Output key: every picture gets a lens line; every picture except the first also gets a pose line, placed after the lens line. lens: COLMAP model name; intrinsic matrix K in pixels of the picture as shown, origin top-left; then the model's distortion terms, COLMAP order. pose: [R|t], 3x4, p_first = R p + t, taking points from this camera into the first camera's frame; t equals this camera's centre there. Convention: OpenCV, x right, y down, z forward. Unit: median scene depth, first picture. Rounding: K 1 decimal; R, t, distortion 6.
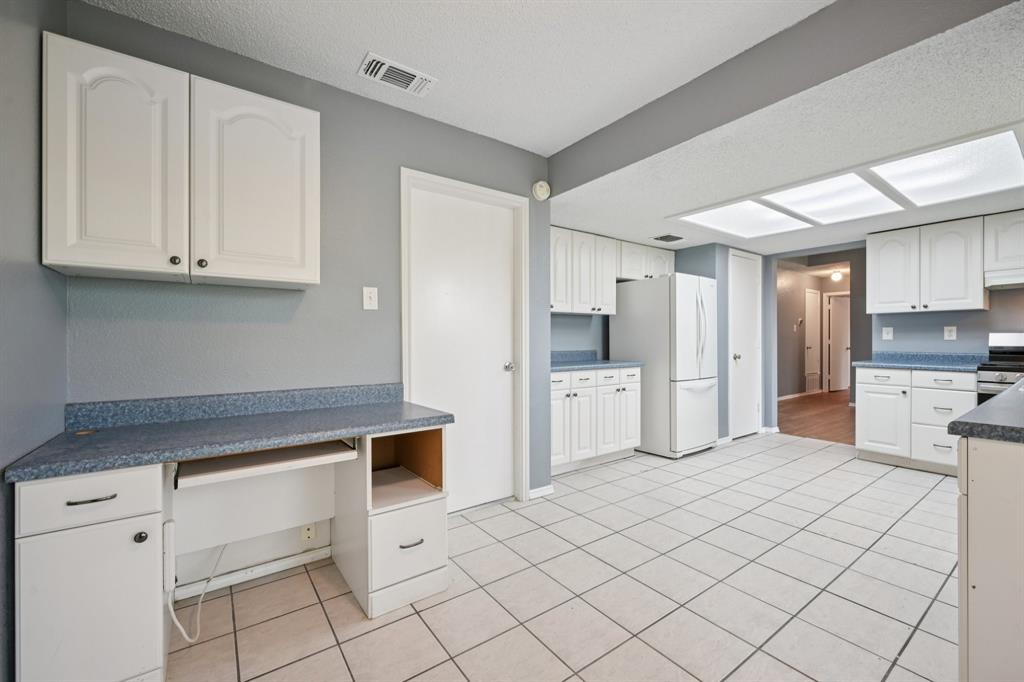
lens RADIAL K [[430.4, 0, 514.6], [0, 430.4, 339.2], [0, 0, 1]] dist [-0.003965, 0.001074]
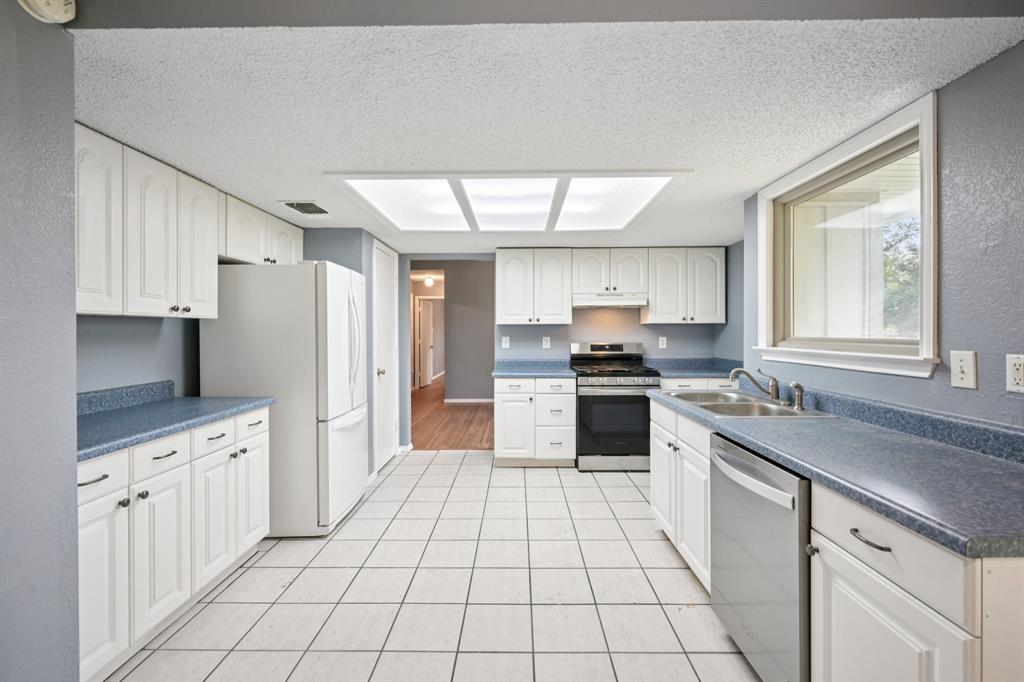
lens RADIAL K [[430.4, 0, 514.0], [0, 430.4, 333.2], [0, 0, 1]] dist [-0.003965, 0.001074]
pose [[0.589873, -0.003125, 0.807490, 0.002395], [-0.002307, 0.999982, 0.005555, -0.046332], [-0.807493, -0.005139, 0.589855, 0.370419]]
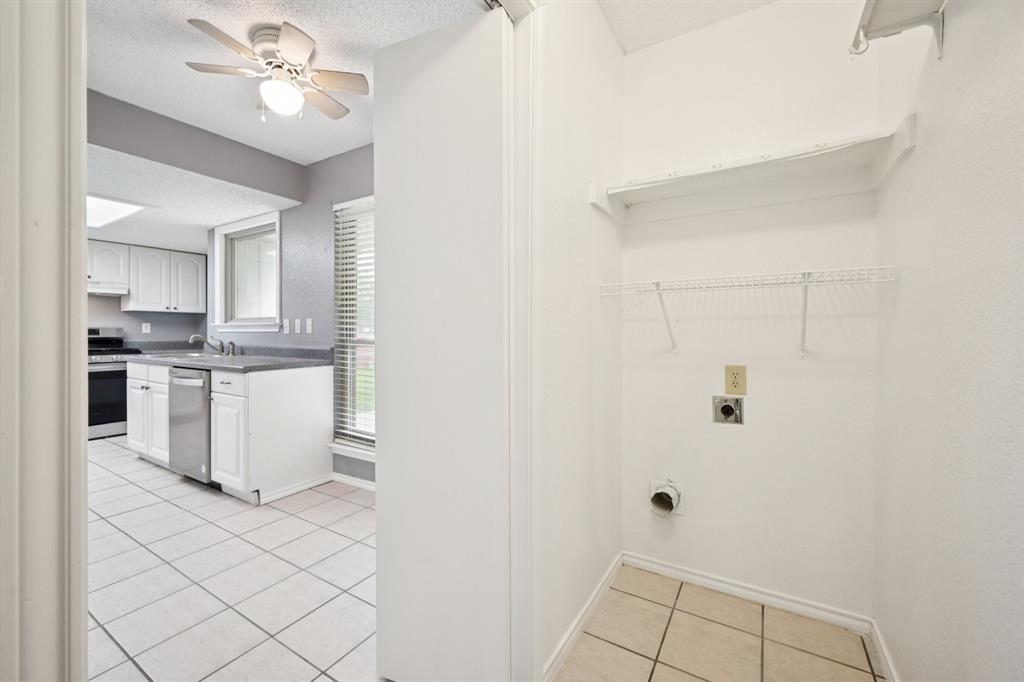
lens RADIAL K [[408.2, 0, 506.9], [0, 408.2, 330.3], [0, 0, 1]] dist [0.001120, -0.000469]
pose [[-0.390264, 0.006364, 0.920681, -0.468991], [-0.003454, 0.999959, -0.008376, 0.000815], [-0.920696, -0.006449, -0.390226, 0.179697]]
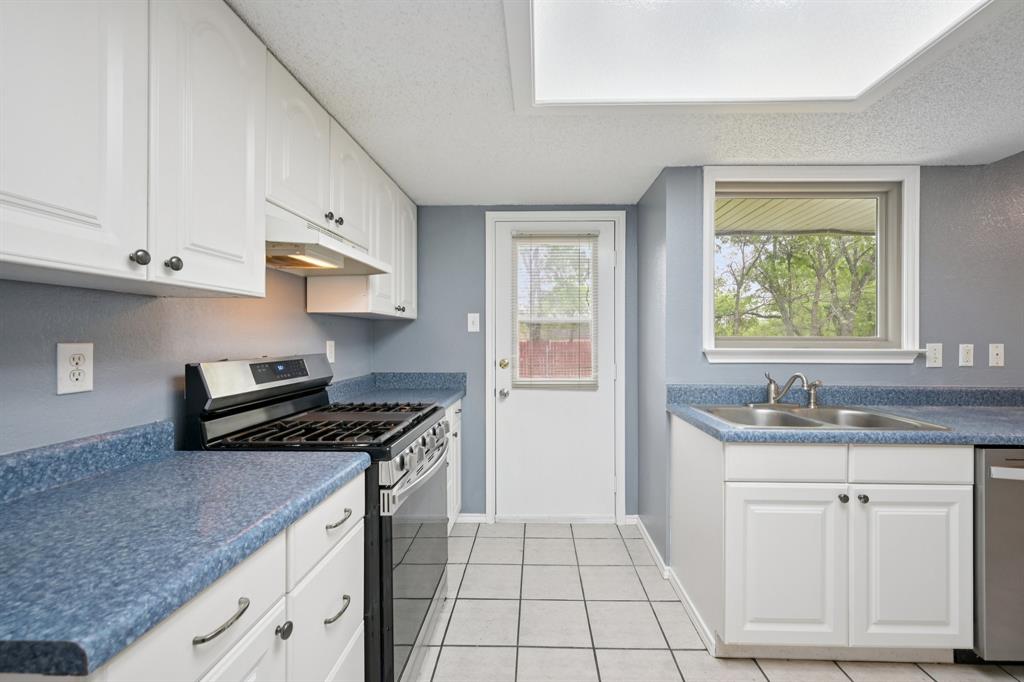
lens RADIAL K [[408.2, 0, 553.1], [0, 408.2, 337.7], [0, 0, 1]] dist [0.001120, -0.000469]
pose [[-0.802021, -0.000342, 0.597296, 0.620872], [-0.004165, 0.999979, -0.005019, -0.032702], [-0.597282, -0.006513, -0.802005, 1.026929]]
